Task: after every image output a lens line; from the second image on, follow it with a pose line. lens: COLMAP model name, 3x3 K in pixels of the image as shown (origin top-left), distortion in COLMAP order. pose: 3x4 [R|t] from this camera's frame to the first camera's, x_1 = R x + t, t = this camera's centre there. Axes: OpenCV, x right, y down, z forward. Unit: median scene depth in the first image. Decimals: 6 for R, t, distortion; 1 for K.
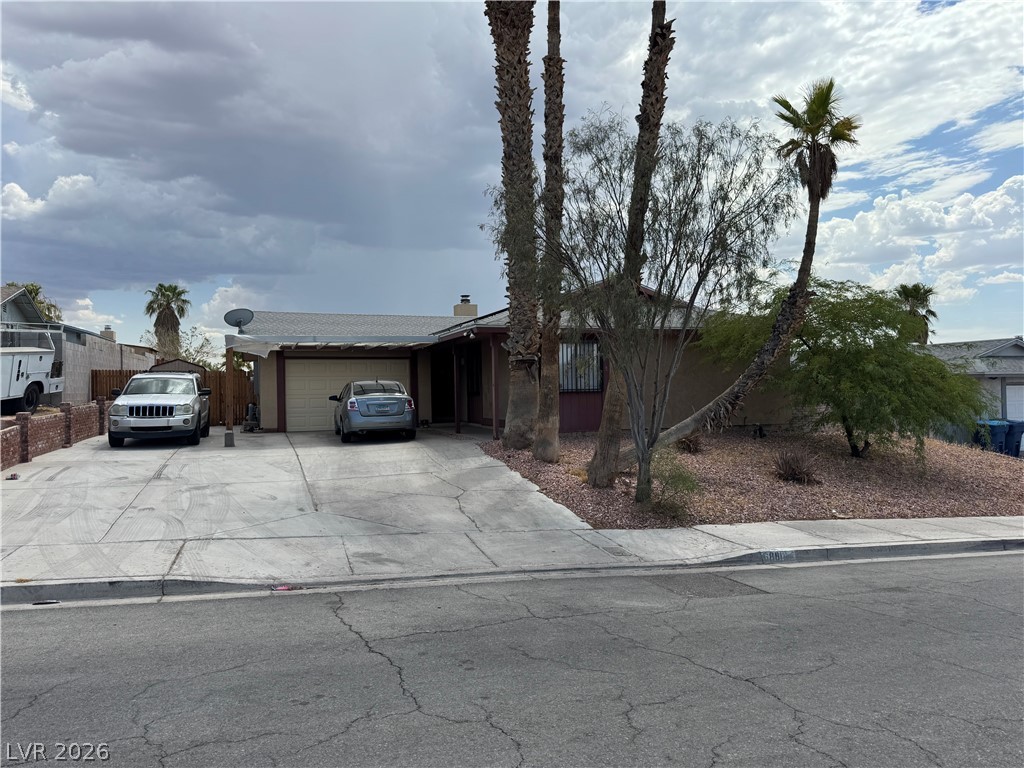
lens RADIAL K [[709.9, 0, 512.0], [0, 709.9, 384.0], [0, 0, 1]] dist [0.024347, -0.003236]
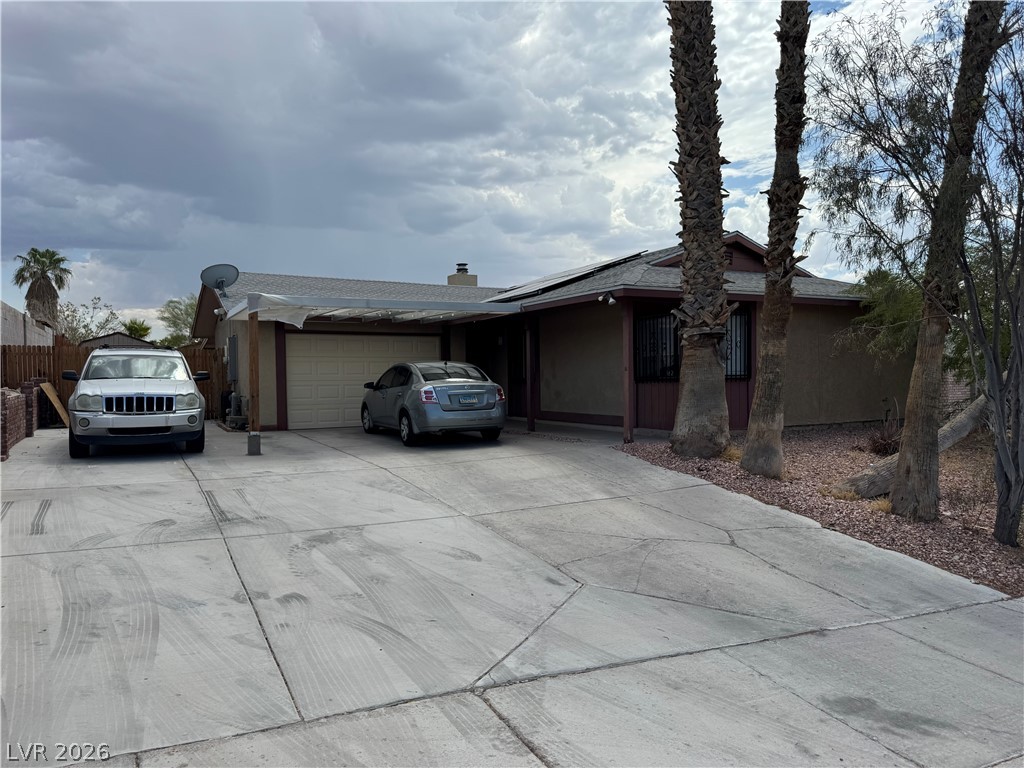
lens RADIAL K [[725.5, 0, 512.0], [0, 725.5, 384.0], [0, 0, 1]] dist [0.044612, -0.053457]
pose [[0.989205, 0.004046, 0.146483, -0.247476], [-0.006513, 0.999845, 0.016367, 0.005373], [-0.146394, -0.017144, 0.989078, 0.258719]]
